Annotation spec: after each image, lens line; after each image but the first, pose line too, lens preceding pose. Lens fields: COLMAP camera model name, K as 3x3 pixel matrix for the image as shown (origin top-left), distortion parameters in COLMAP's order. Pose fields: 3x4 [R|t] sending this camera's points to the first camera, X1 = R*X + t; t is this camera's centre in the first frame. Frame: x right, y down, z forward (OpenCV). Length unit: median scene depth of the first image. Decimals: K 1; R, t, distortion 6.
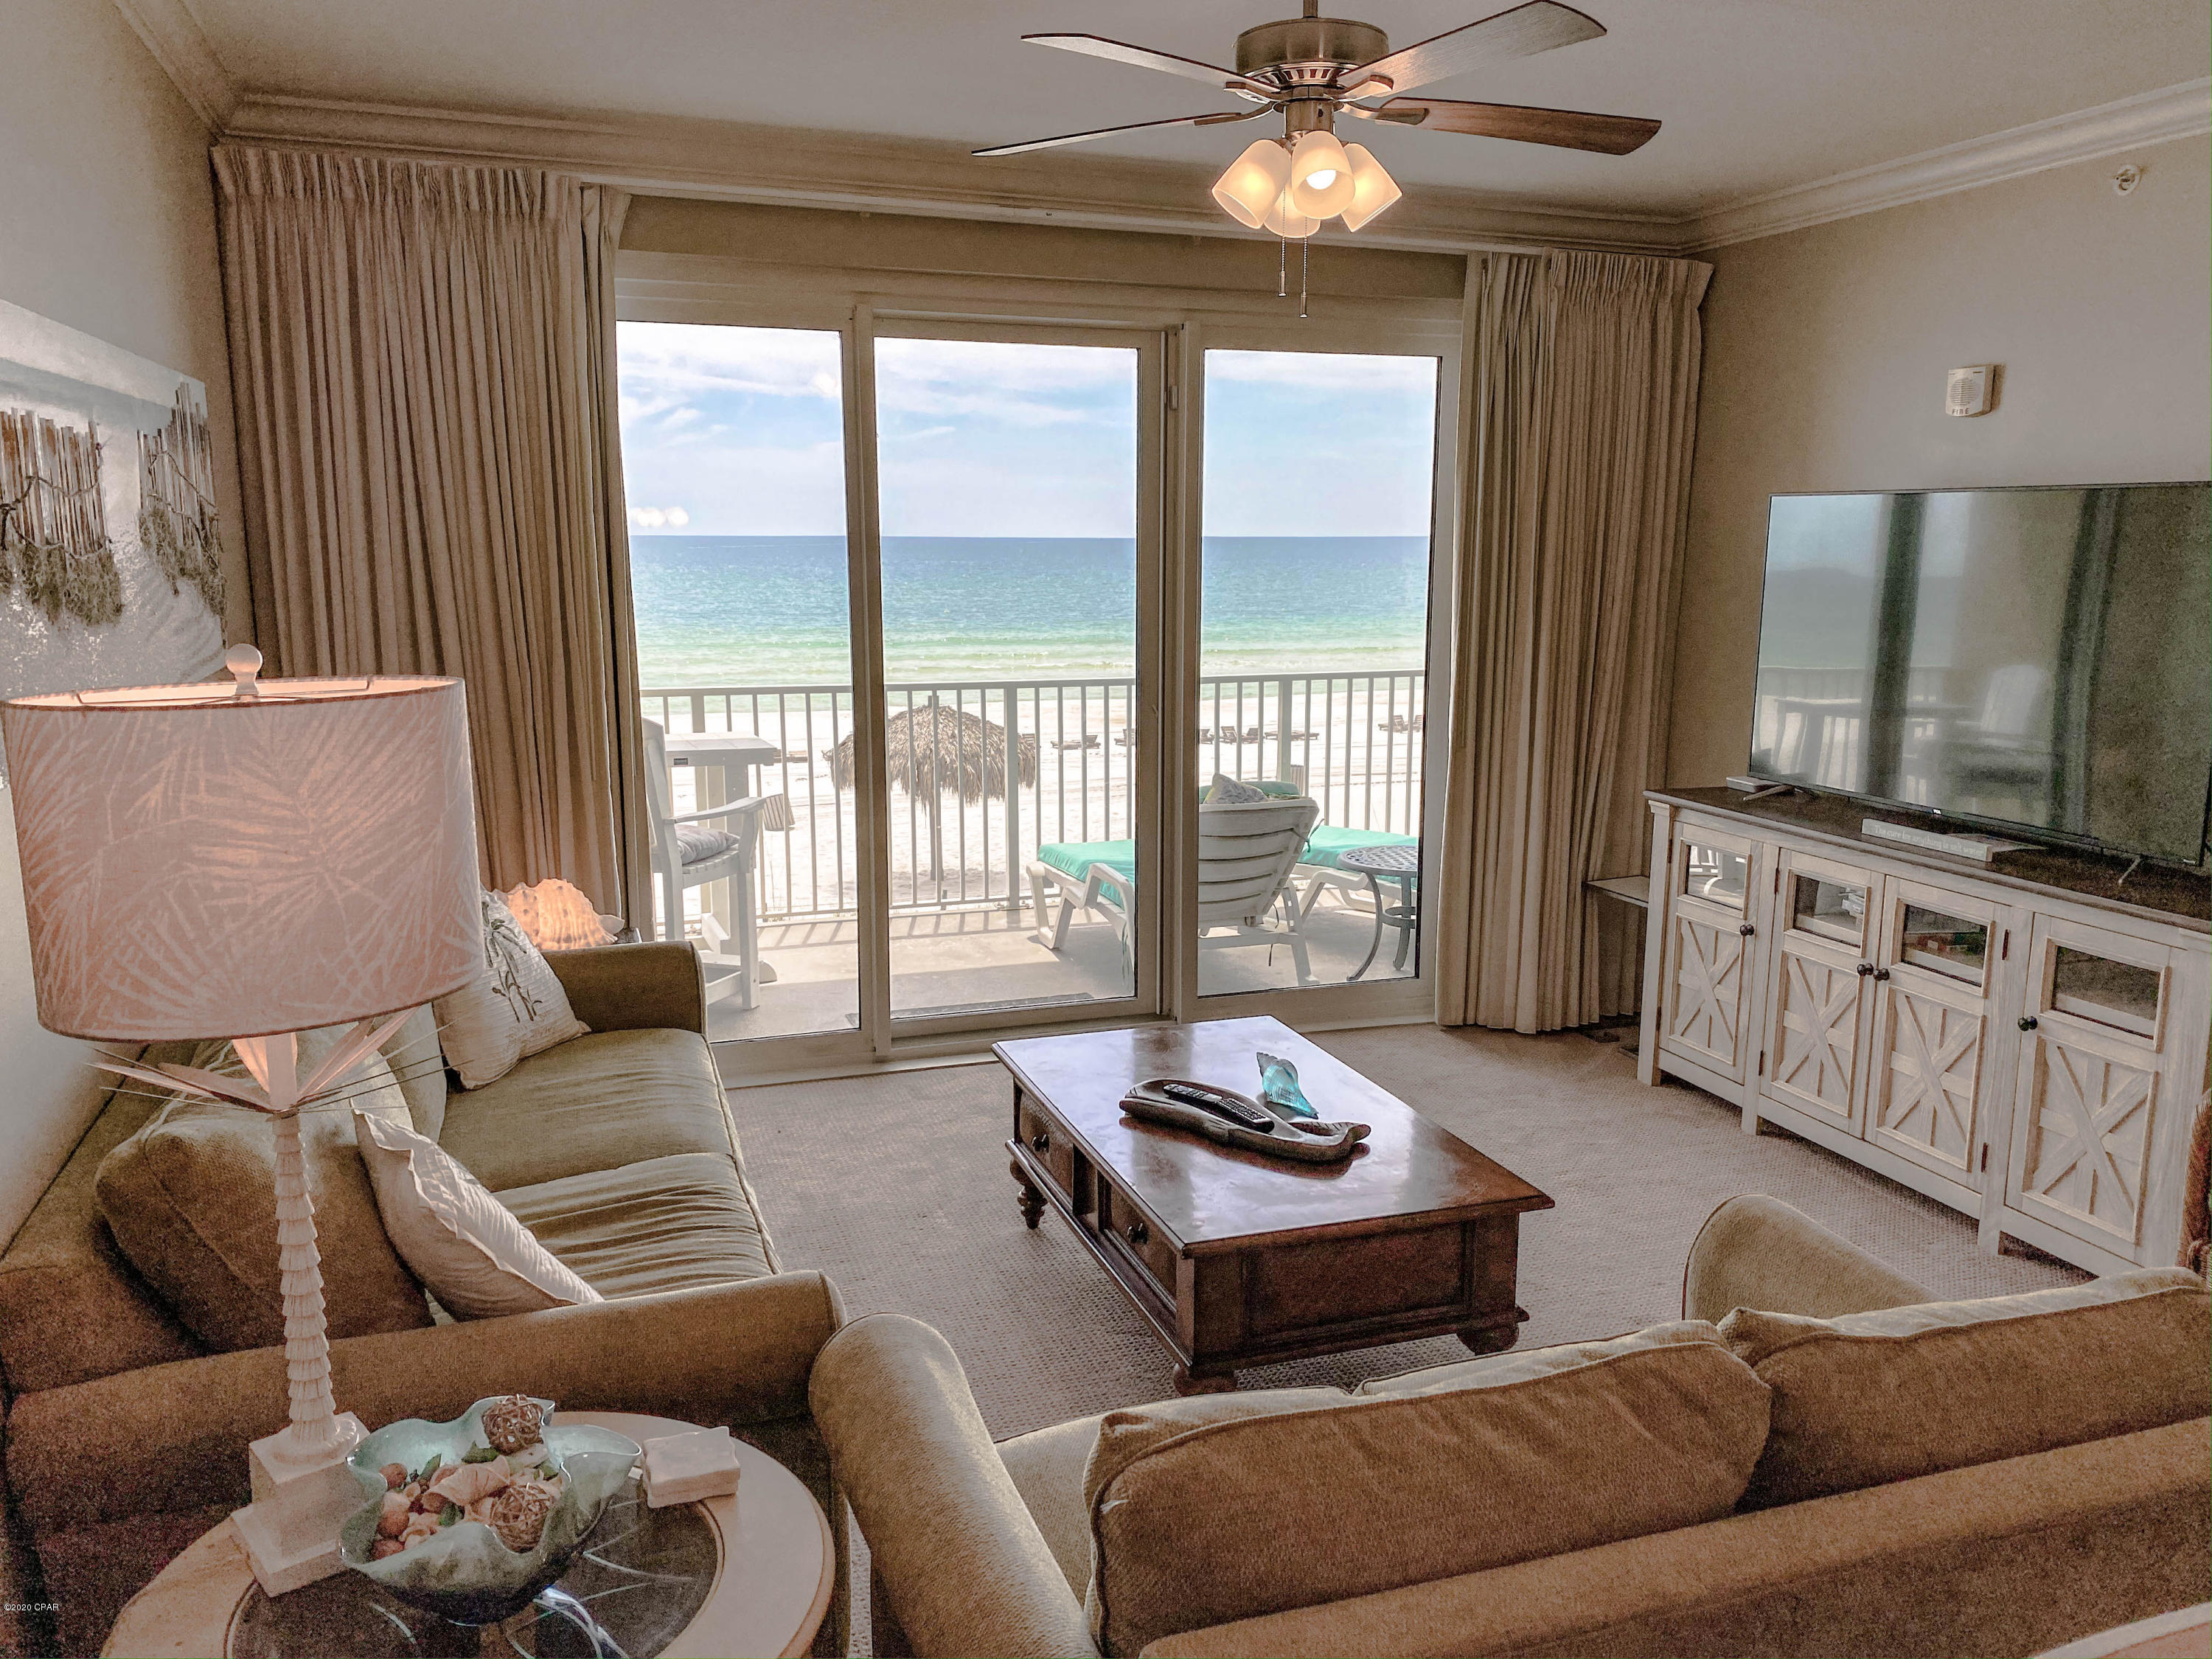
lens RADIAL K [[1688.0, 0, 1106.0], [0, 1688.0, 829.5], [0, 0, 1]] dist [0.043947, -0.064333]
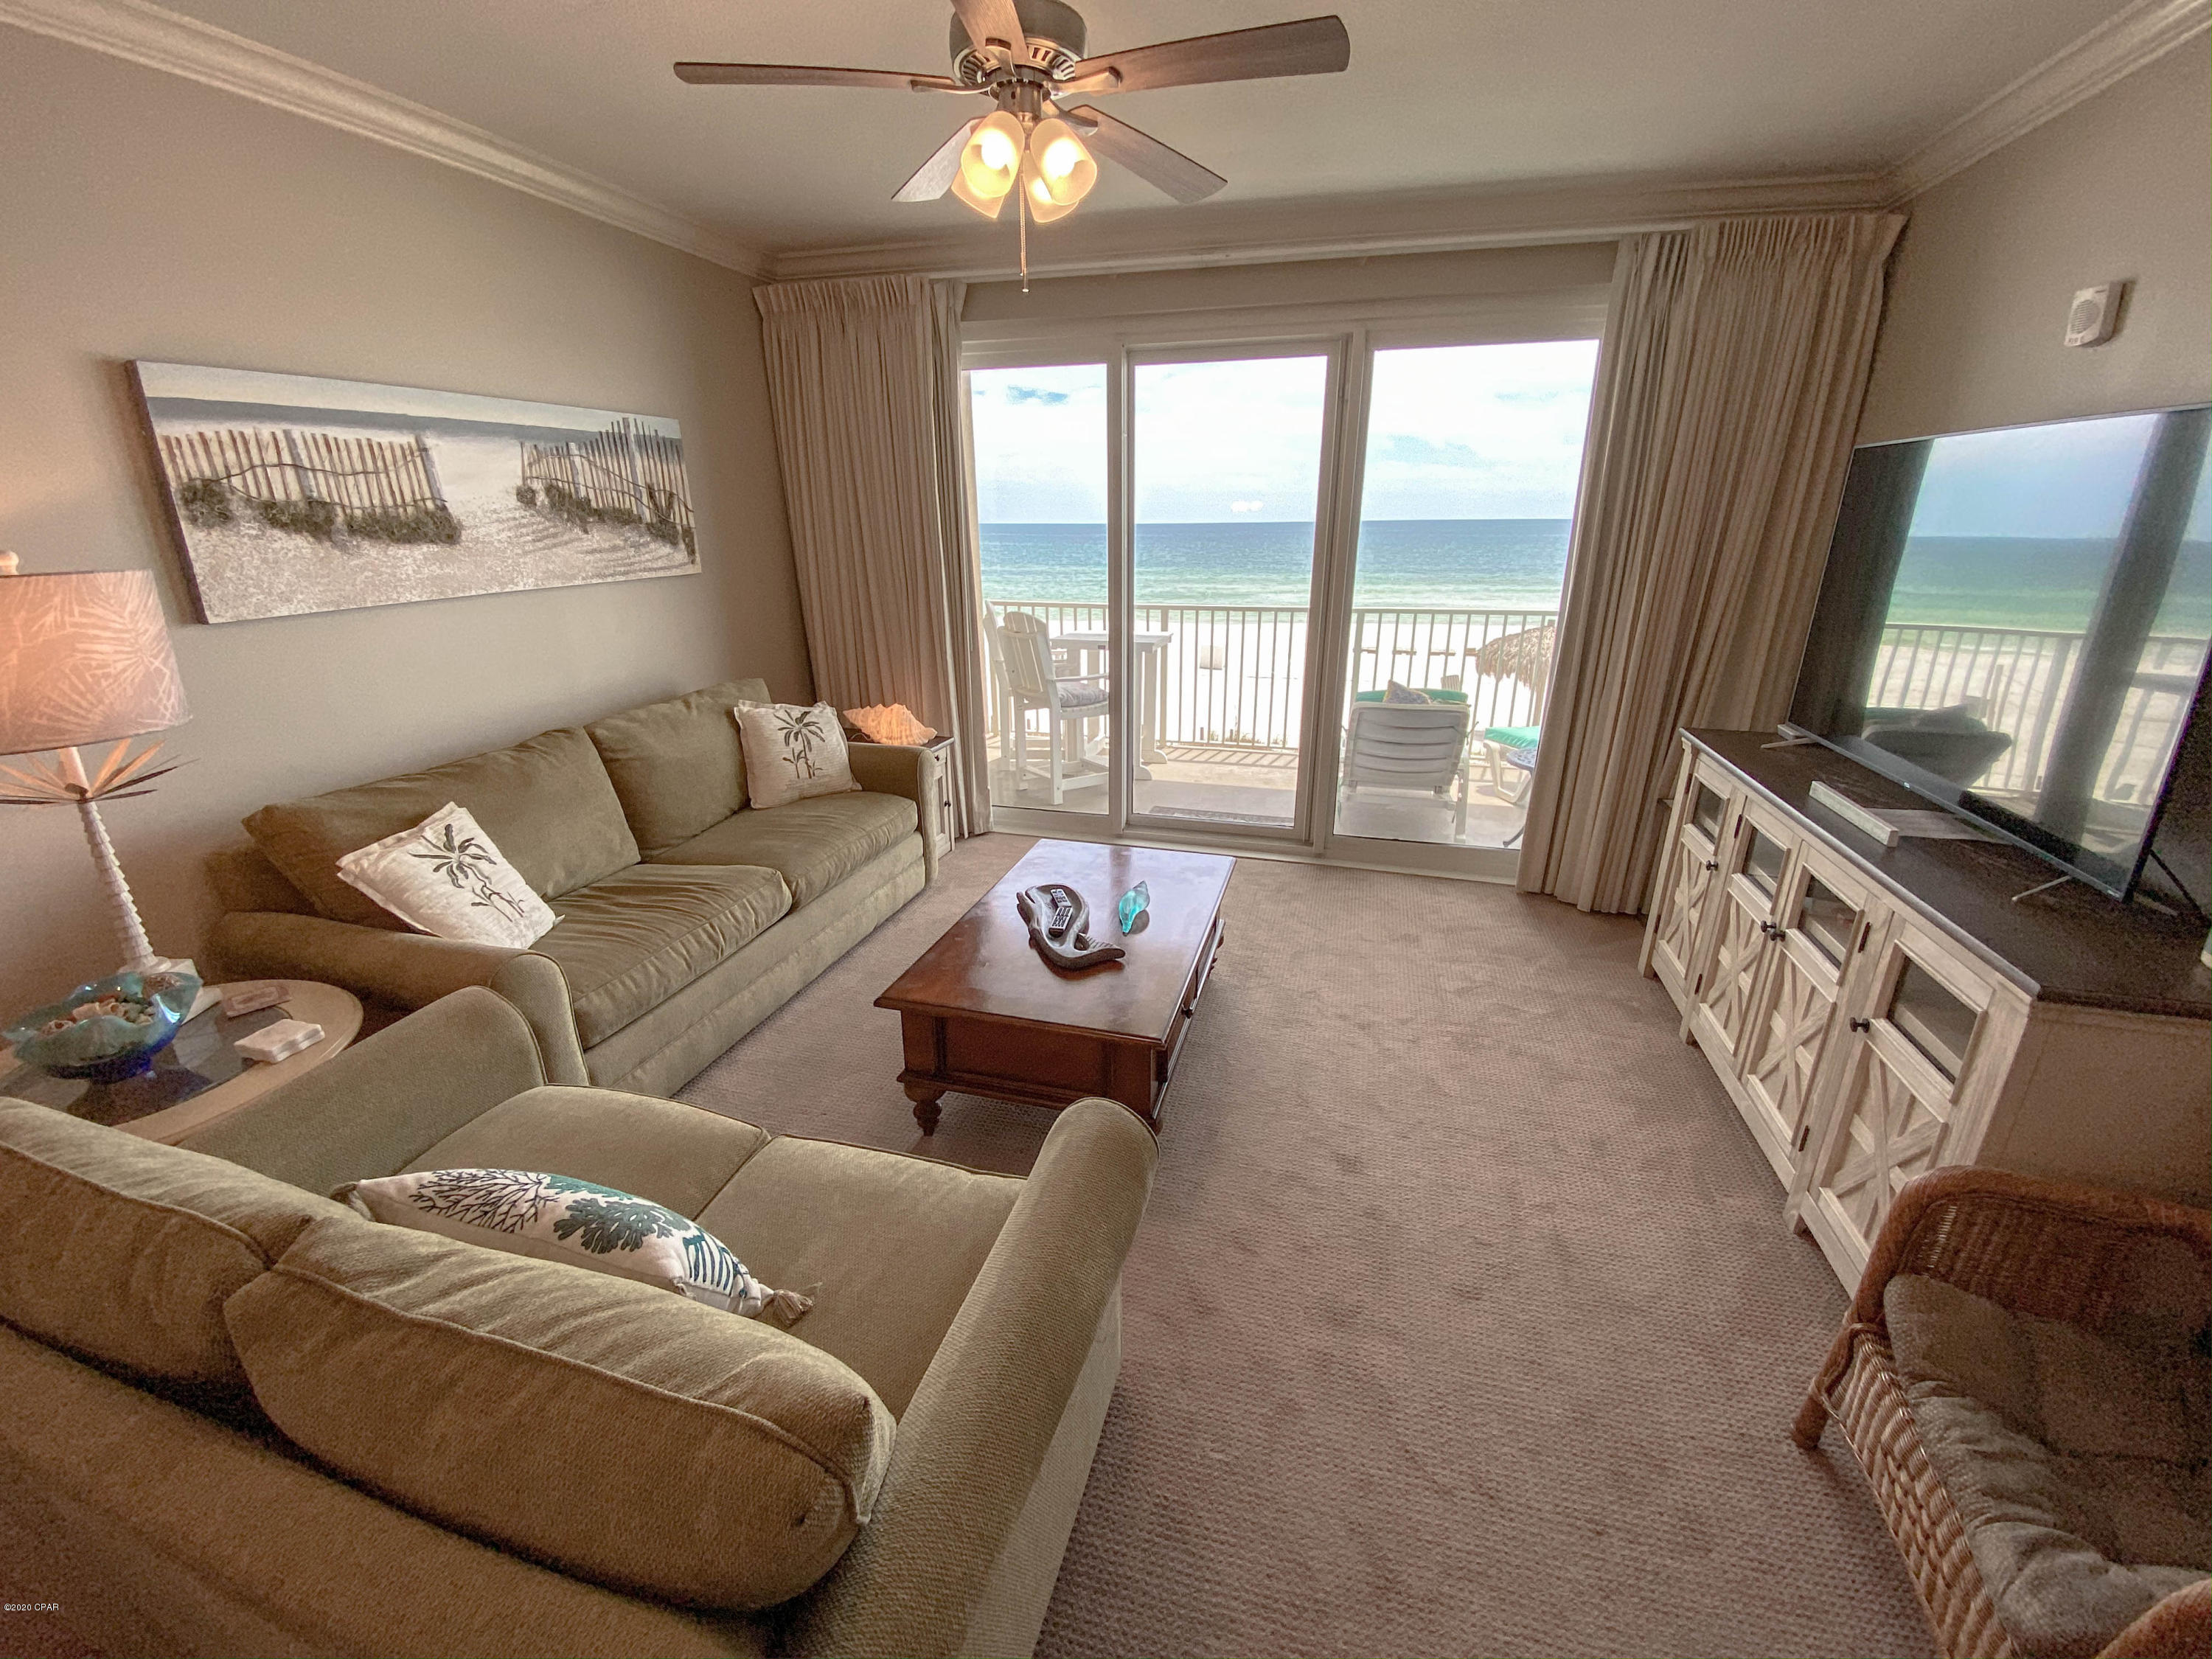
lens RADIAL K [[895.3, 0, 1101.0], [0, 895.3, 824.1], [0, 0, 1]] dist [0.033728, -0.028678]
pose [[0.819132, 0.178890, -0.544997, 0.345026], [-0.093893, 0.979126, 0.180266, -0.032811], [0.565868, -0.096490, 0.818830, 0.283695]]
